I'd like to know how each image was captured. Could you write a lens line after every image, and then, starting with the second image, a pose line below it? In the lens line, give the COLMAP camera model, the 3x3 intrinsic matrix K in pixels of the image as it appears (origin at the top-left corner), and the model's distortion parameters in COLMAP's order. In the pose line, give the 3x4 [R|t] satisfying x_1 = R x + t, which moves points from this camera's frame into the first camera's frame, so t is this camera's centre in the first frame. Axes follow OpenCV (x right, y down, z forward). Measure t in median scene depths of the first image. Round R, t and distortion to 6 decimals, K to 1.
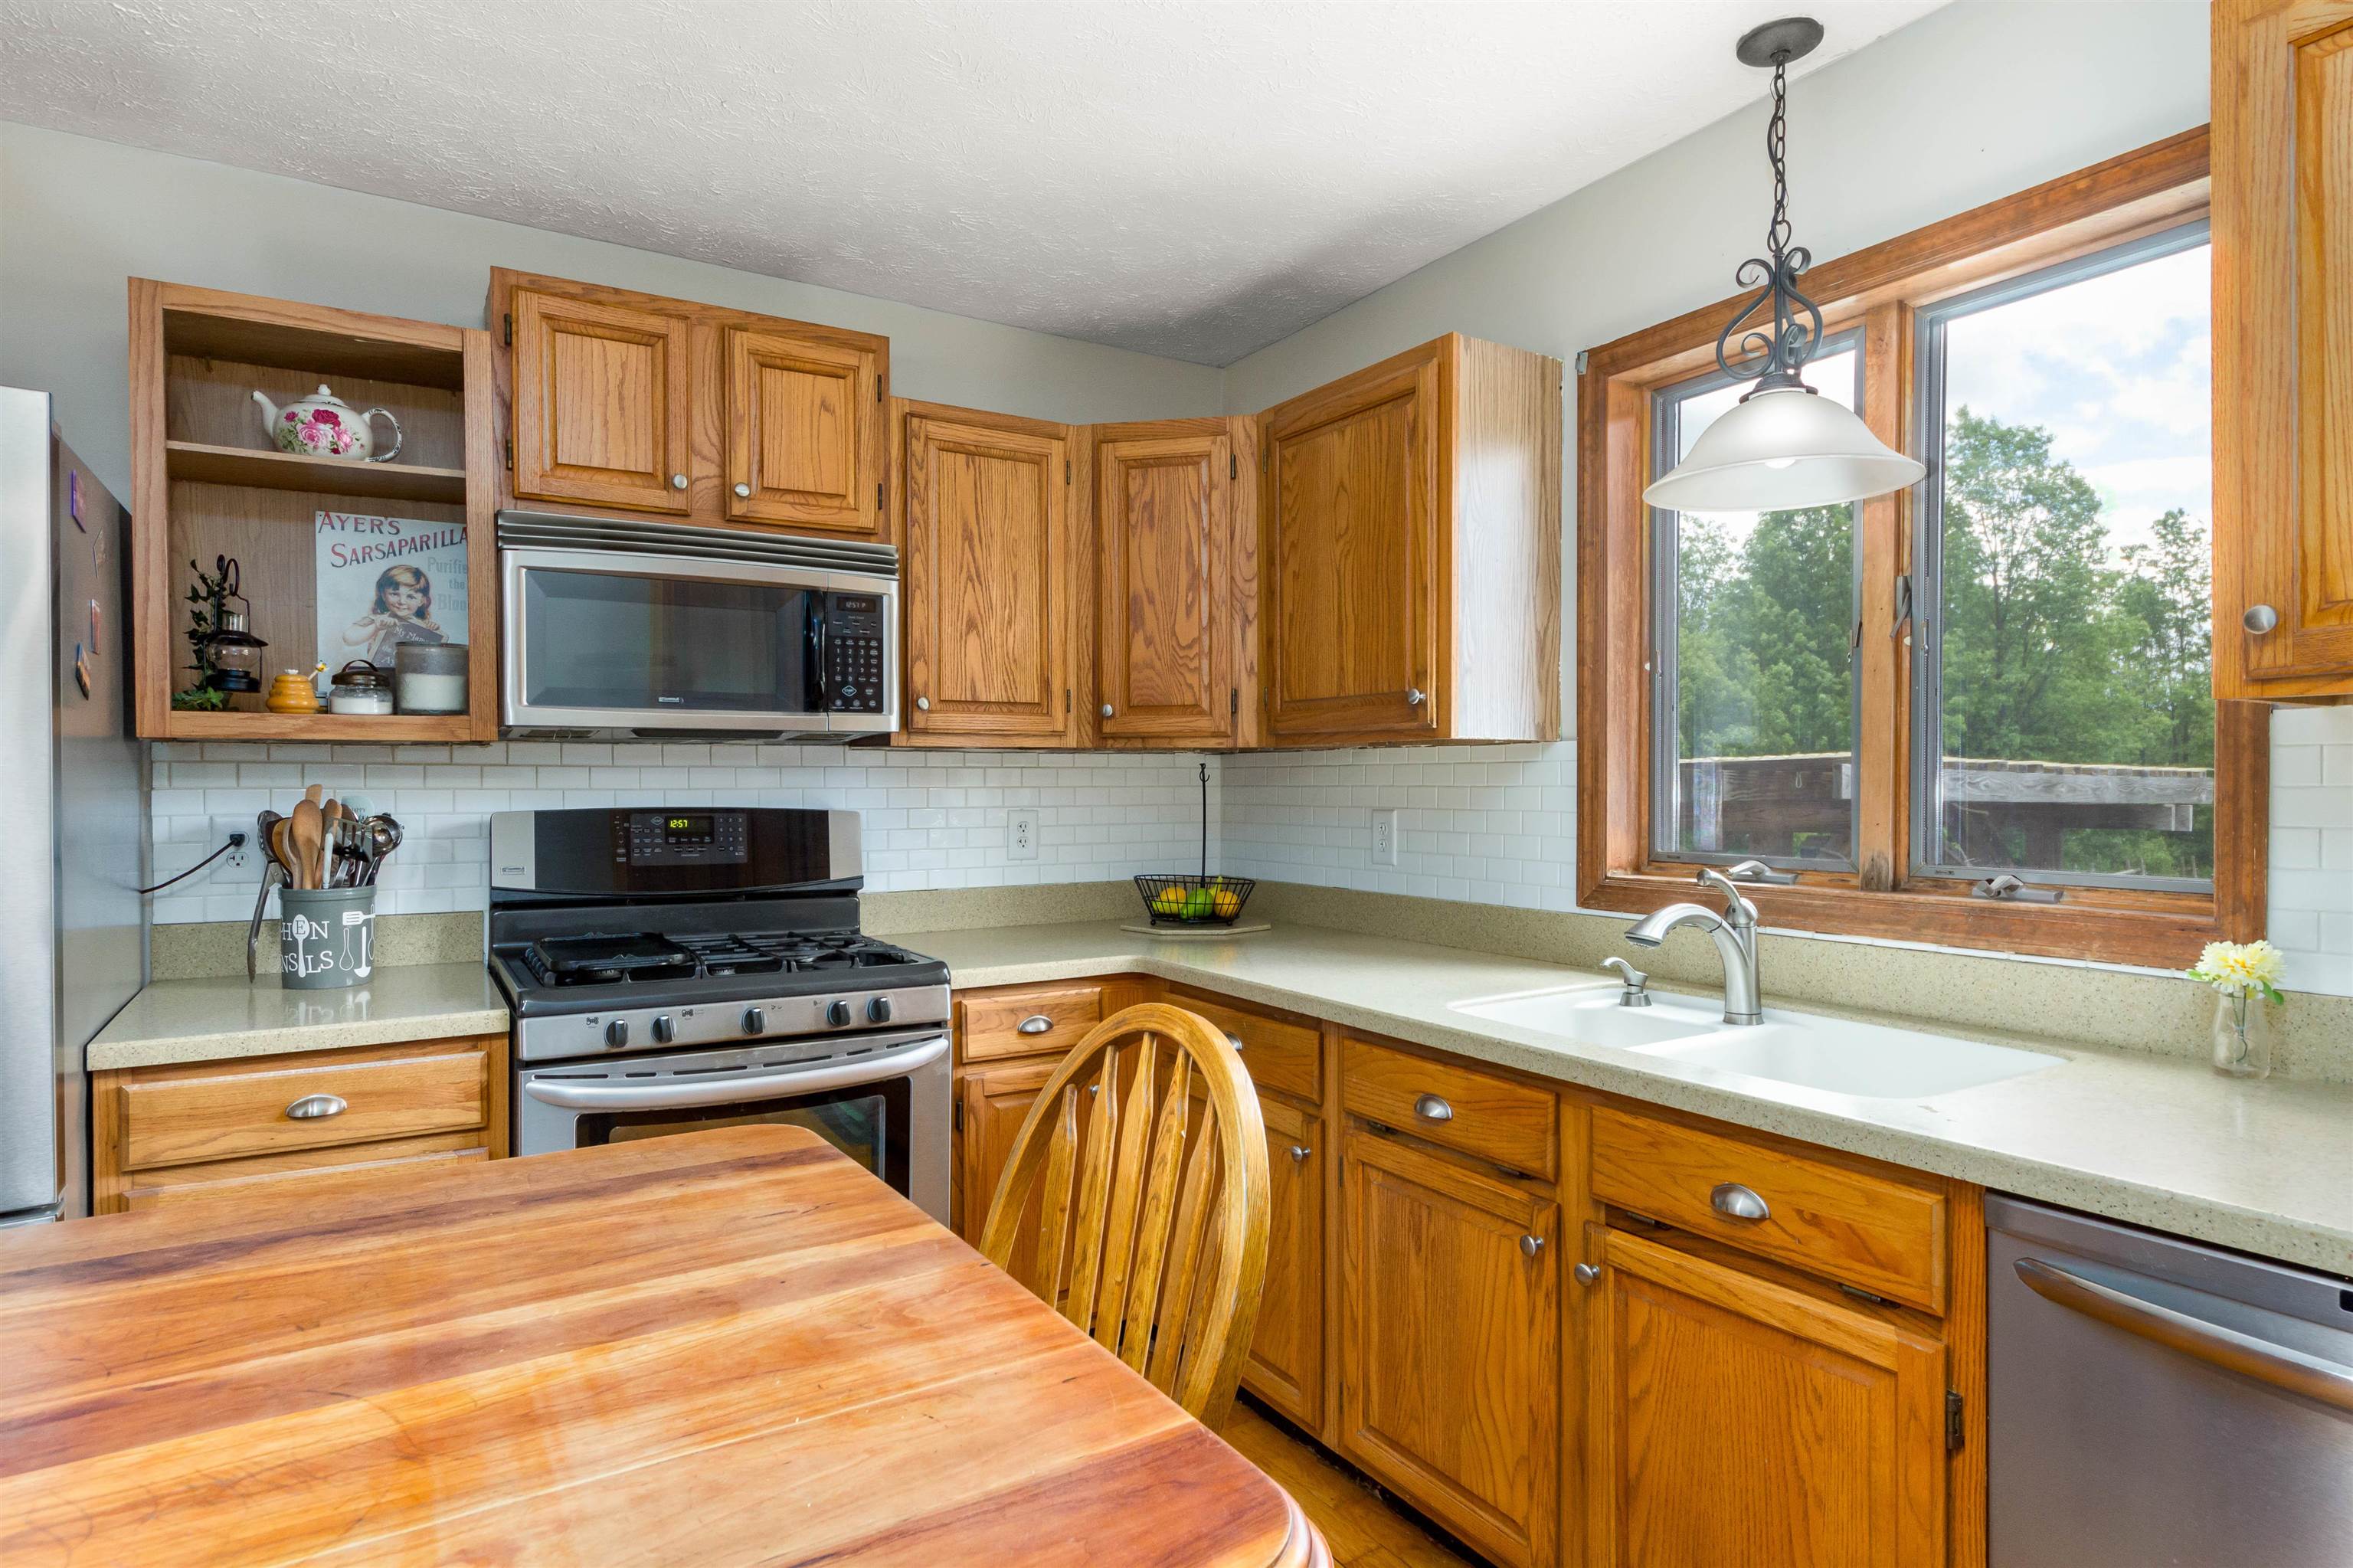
lens RADIAL K [[1288.2, 0, 1177.1], [0, 1288.2, 793.3], [0, 0, 1]] dist [0.003672, -0.000652]
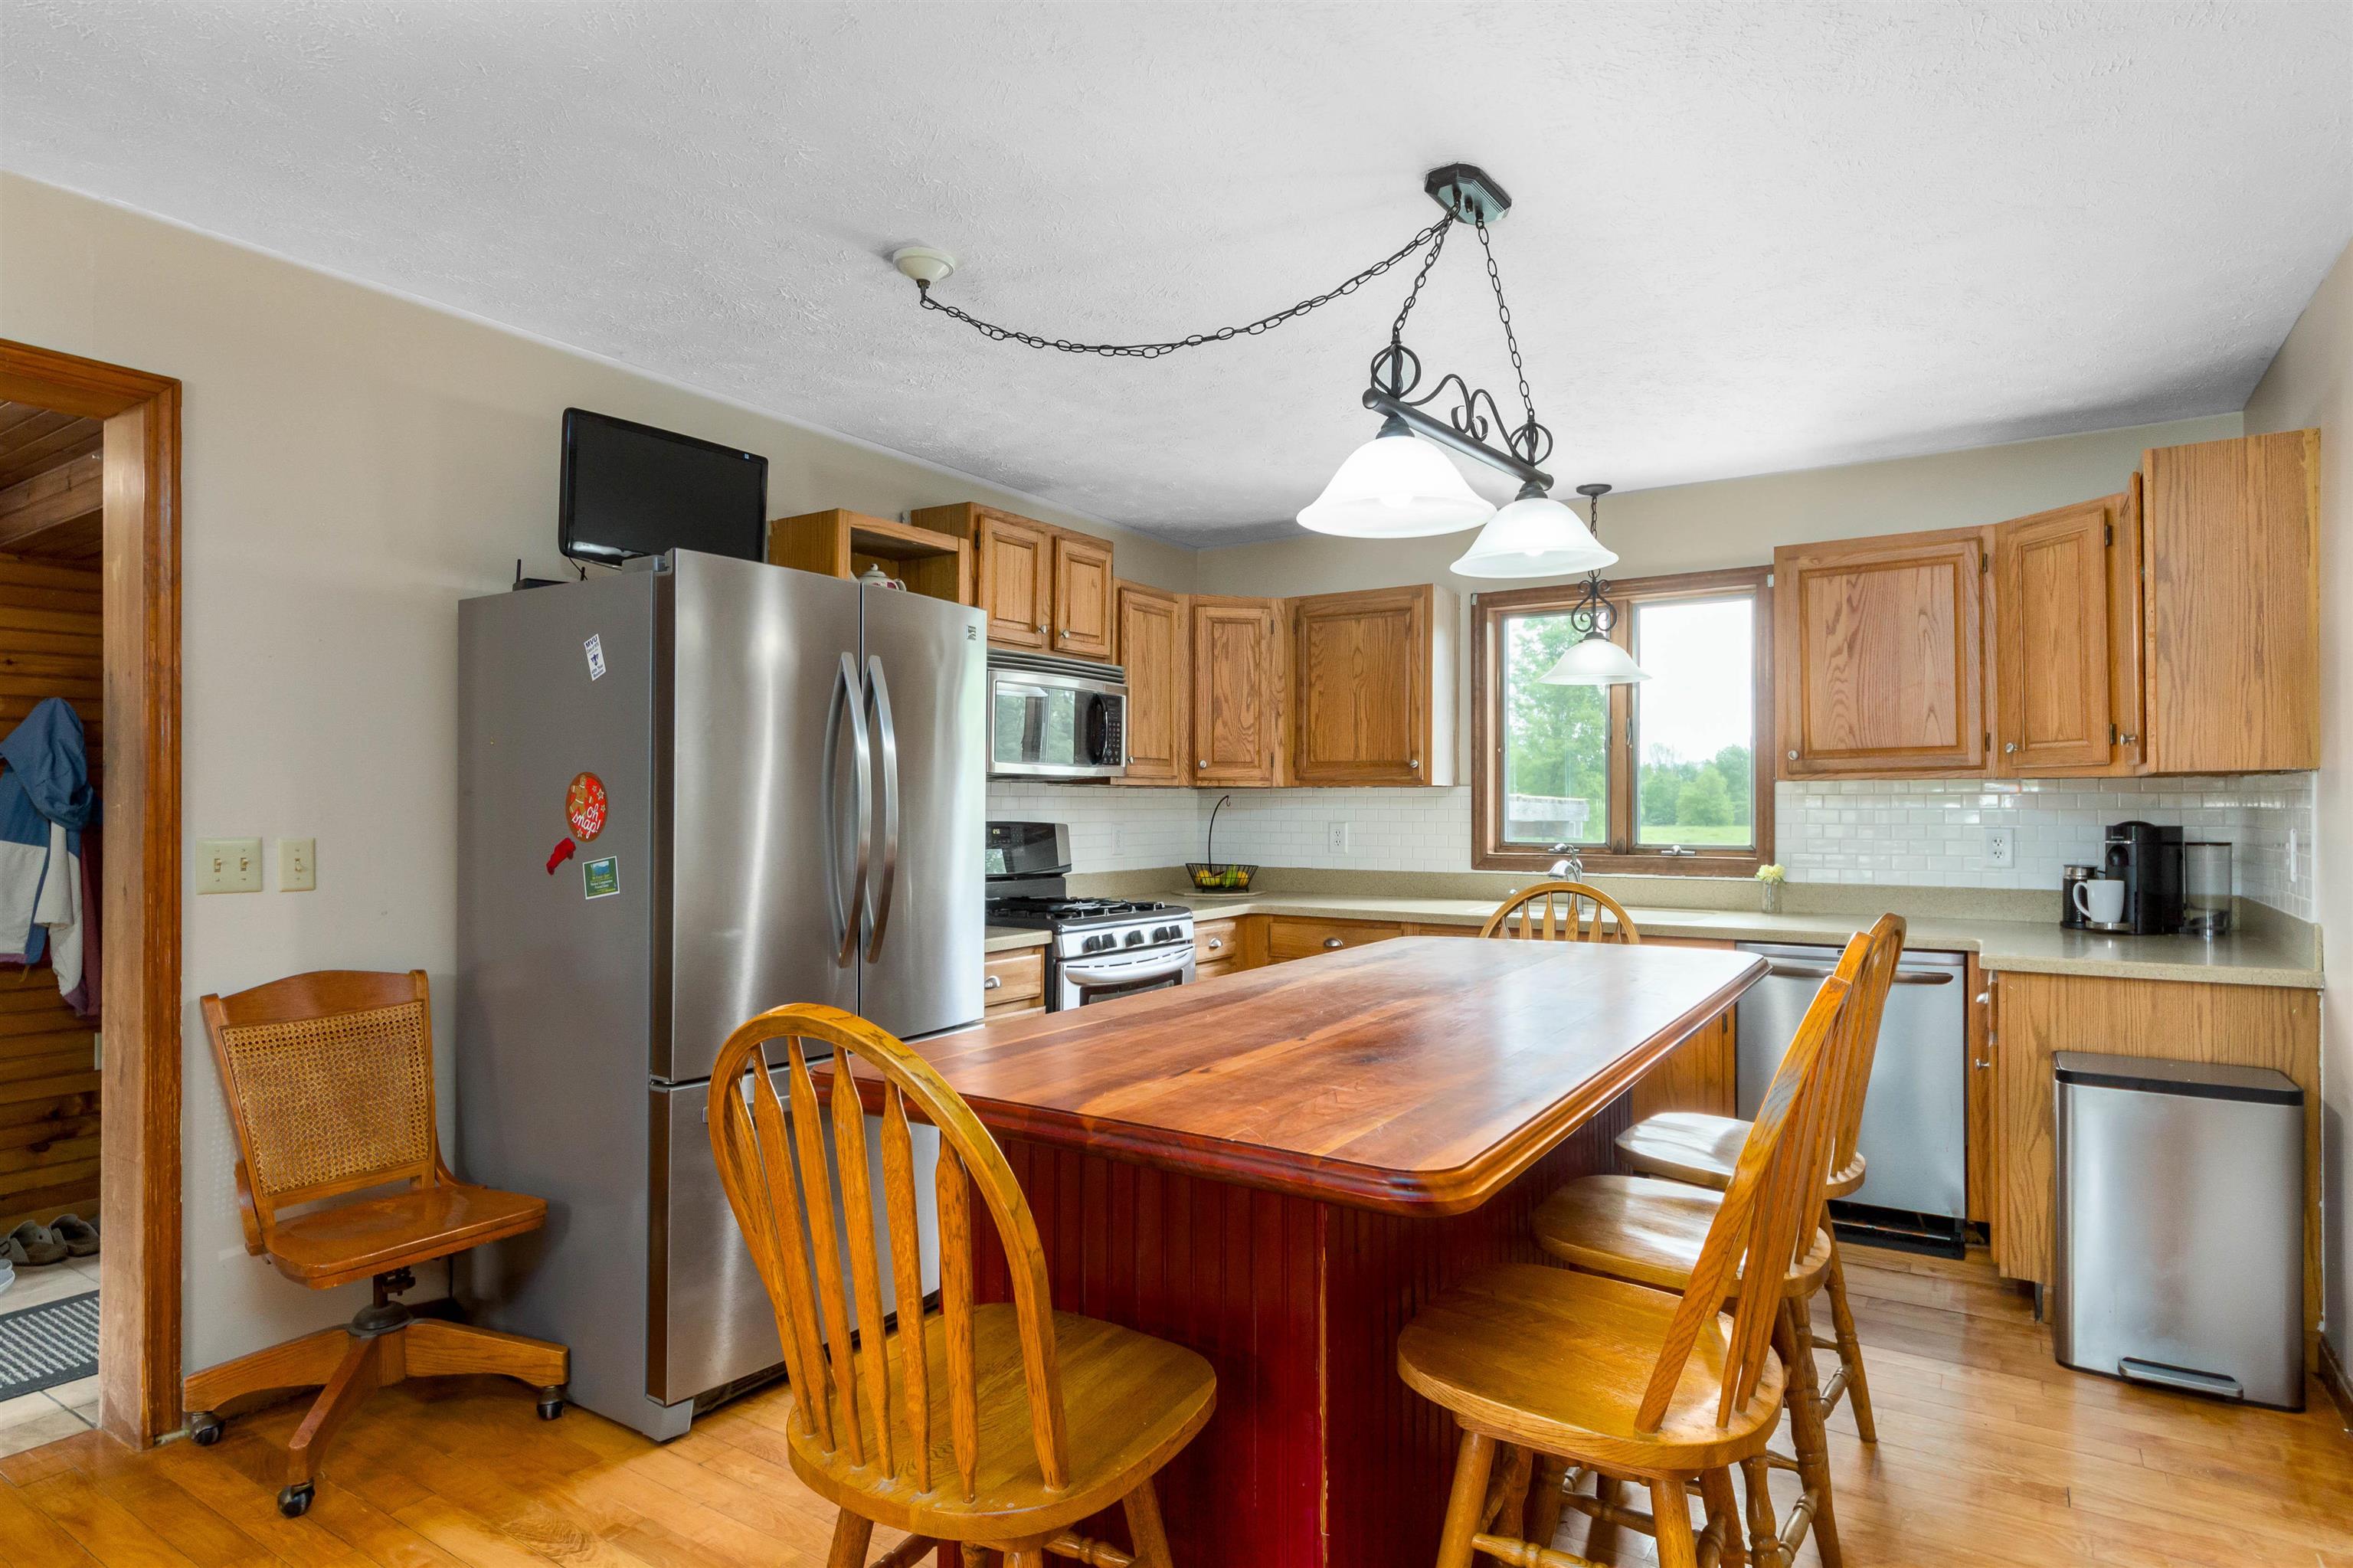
lens RADIAL K [[1288.2, 0, 1177.1], [0, 1288.2, 793.3], [0, 0, 1]] dist [0.003672, -0.000652]
pose [[0.903335, 0.006606, 0.428884, -0.862832], [0.001556, 0.999824, -0.018677, 0.005906], [-0.428932, 0.017539, 0.903166, -0.548813]]
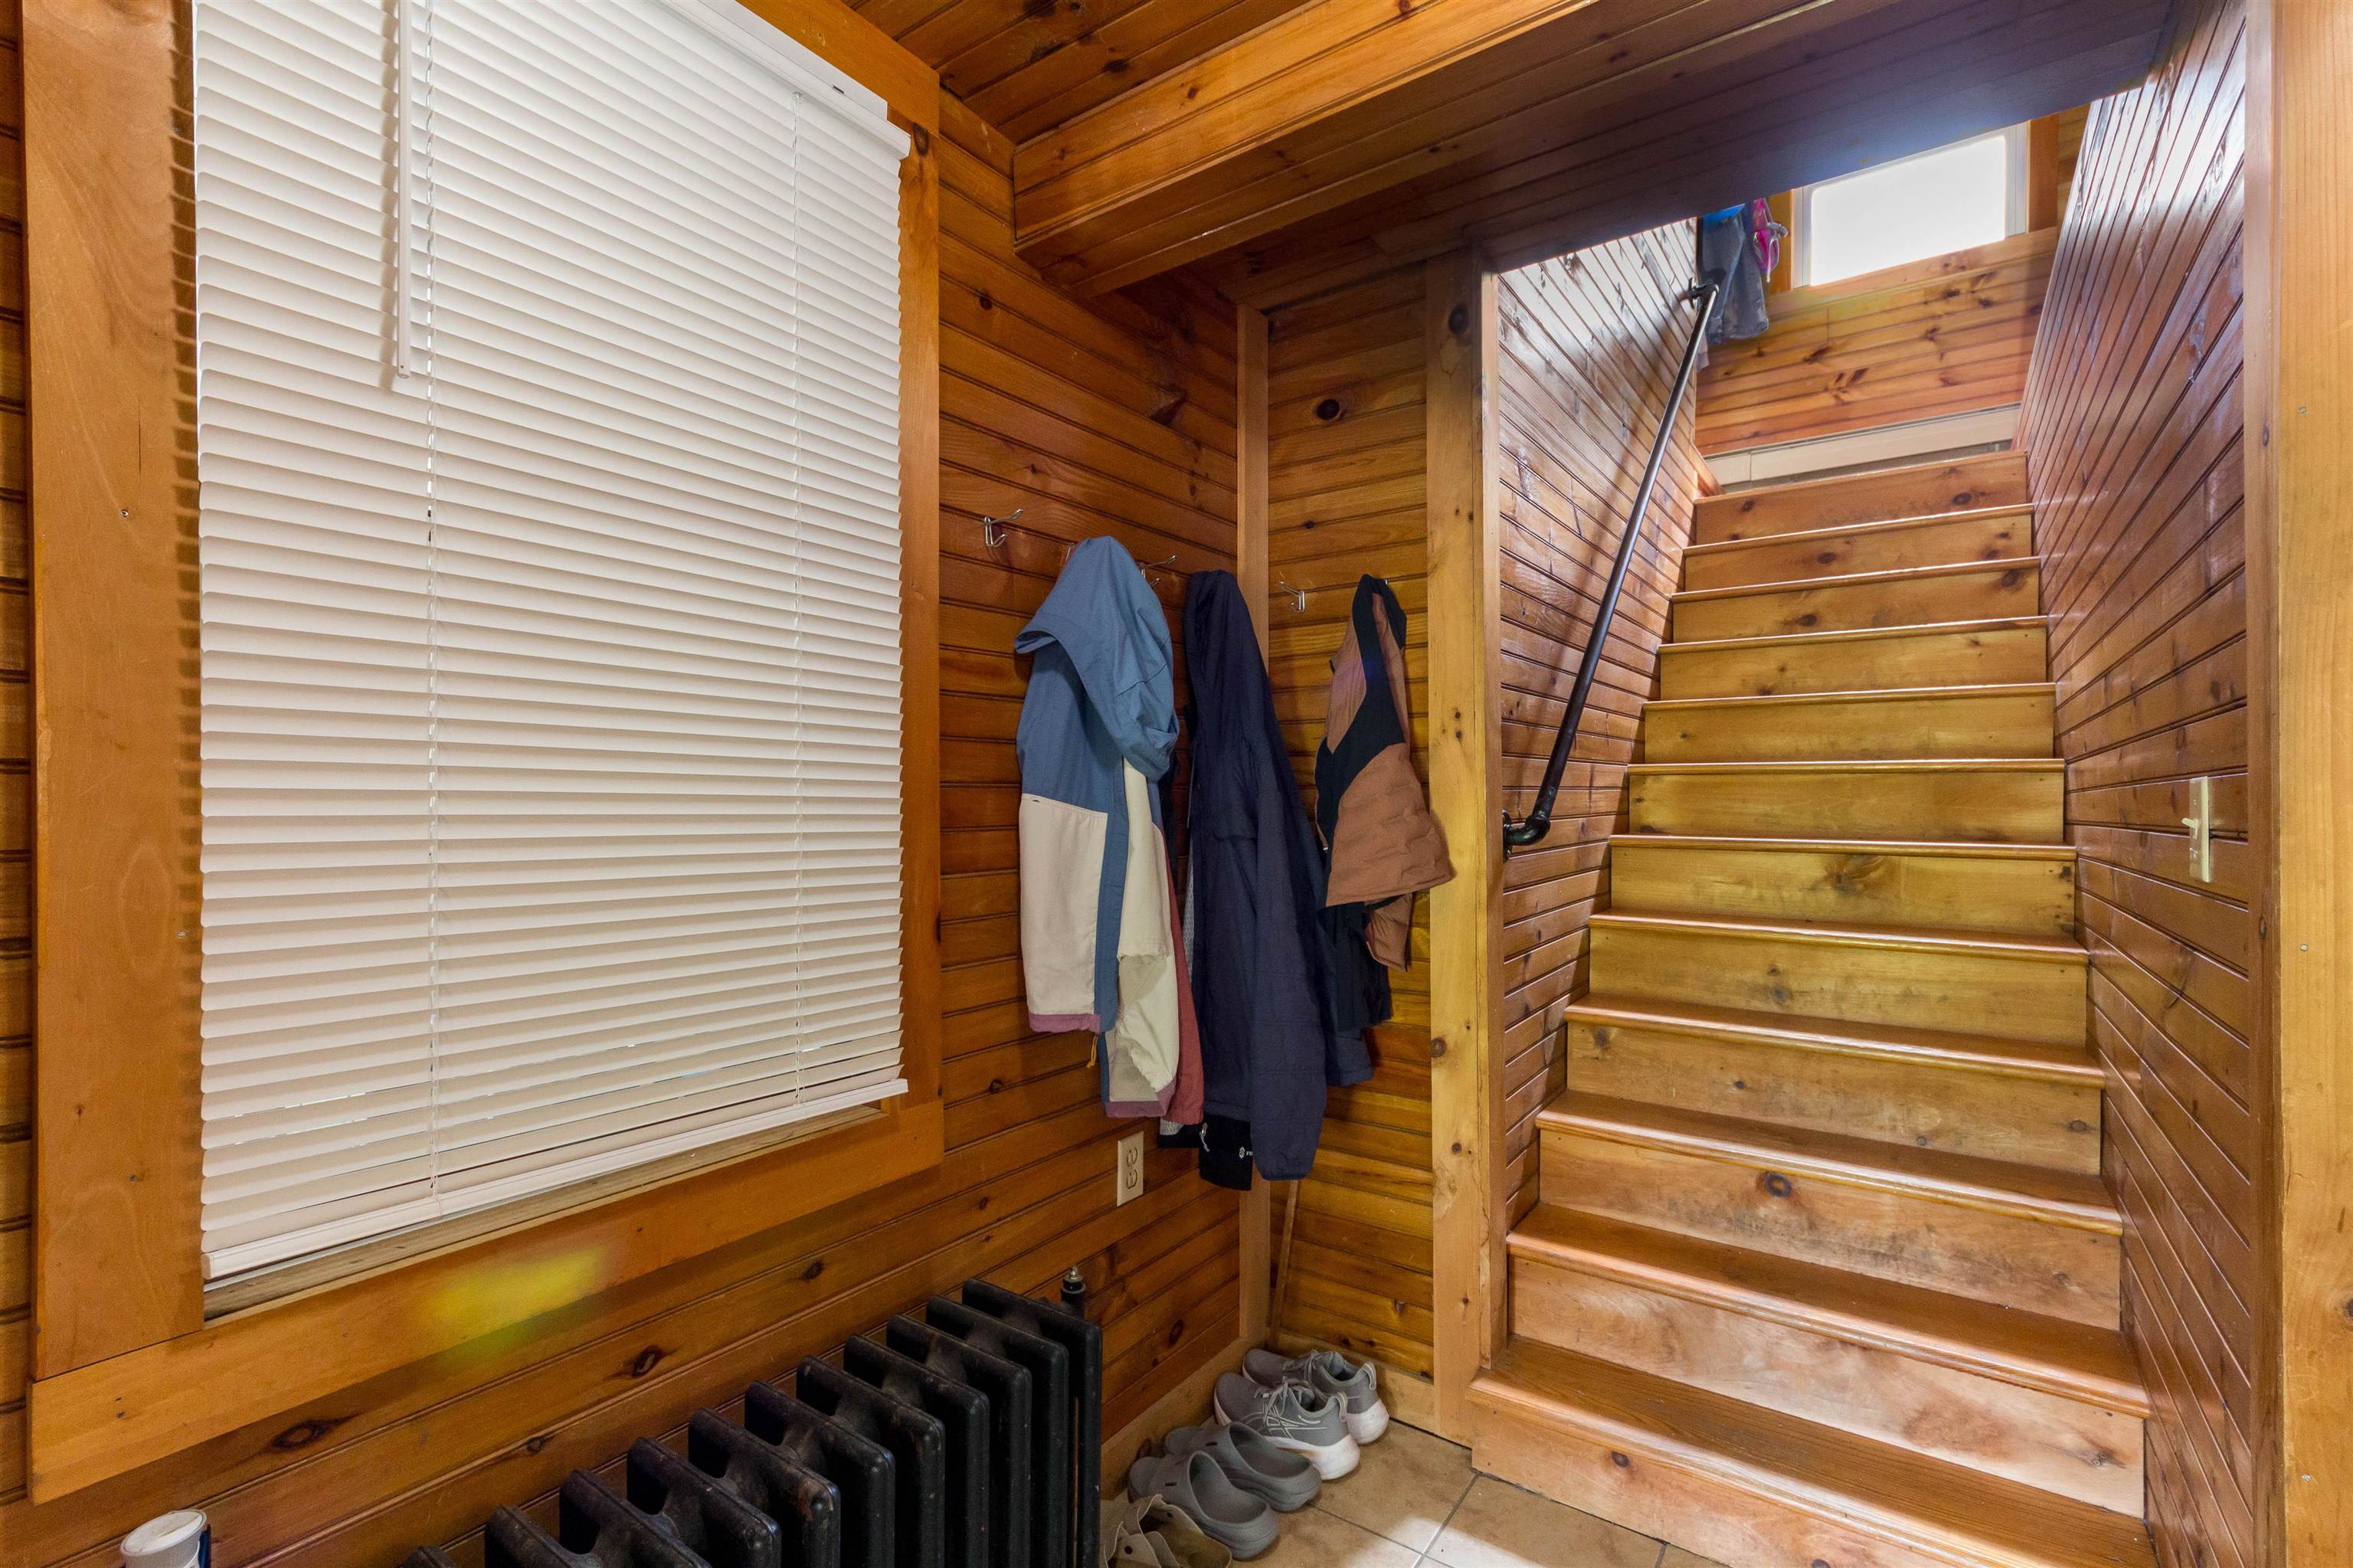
lens RADIAL K [[1023.8, 0, 1176.5], [0, 1023.8, 784.0], [0, 0, 1]] dist [0.000265, 0.000105]
pose [[0.926921, 0.005609, 0.375214, -1.516488], [-0.001808, 0.999943, -0.010481, 0.024624], [-0.375252, 0.009037, 0.926879, 0.607846]]
